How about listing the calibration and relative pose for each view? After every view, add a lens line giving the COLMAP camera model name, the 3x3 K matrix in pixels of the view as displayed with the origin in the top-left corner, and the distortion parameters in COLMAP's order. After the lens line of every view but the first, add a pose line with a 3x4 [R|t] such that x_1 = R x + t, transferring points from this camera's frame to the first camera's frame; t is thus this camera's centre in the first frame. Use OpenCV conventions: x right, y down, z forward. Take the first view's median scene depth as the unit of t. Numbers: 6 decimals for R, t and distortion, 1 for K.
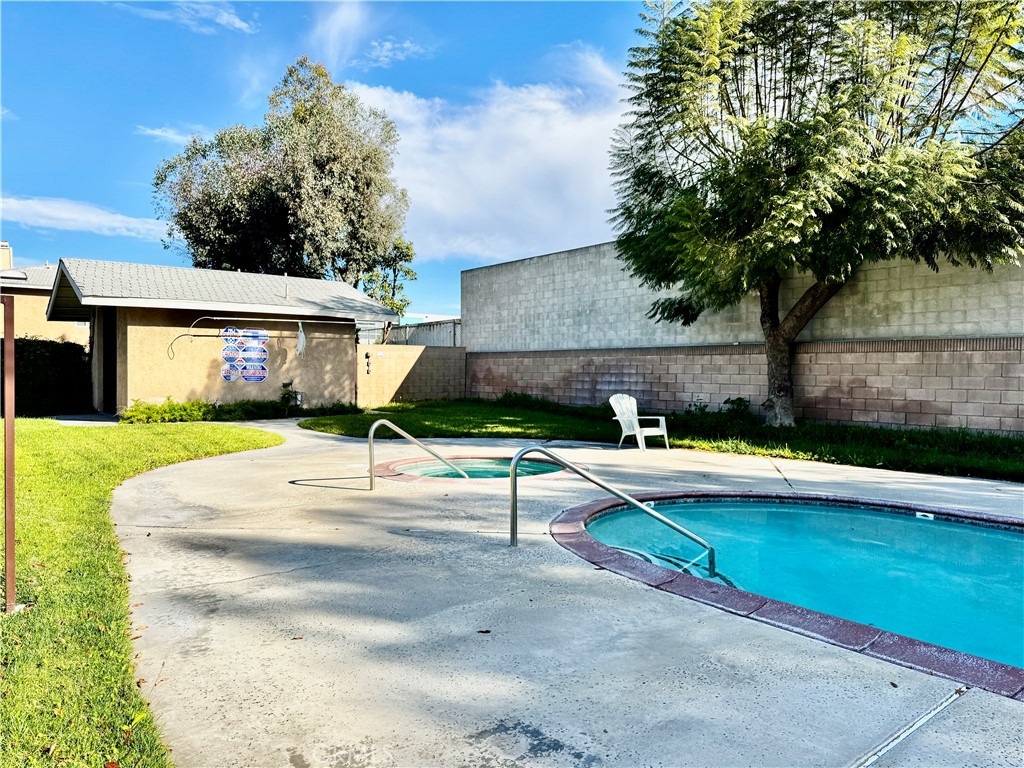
lens RADIAL K [[715.3, 0, 512.0], [0, 715.3, 384.0], [0, 0, 1]] dist [0.033580, -0.061162]
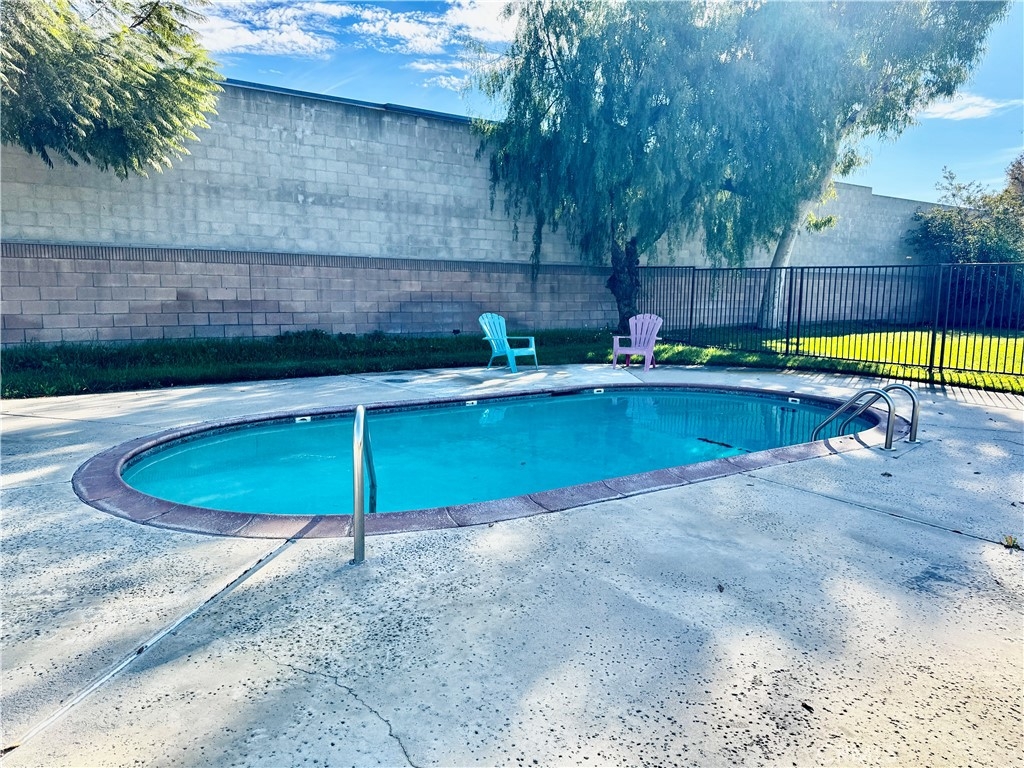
lens RADIAL K [[715.3, 0, 512.0], [0, 715.3, 384.0], [0, 0, 1]] dist [0.033580, -0.061162]
pose [[0.044456, -0.134216, 0.989954, -0.710333], [0.005926, 0.990952, 0.134085, -0.016434], [-0.998994, -0.000095, 0.044850, 0.977749]]
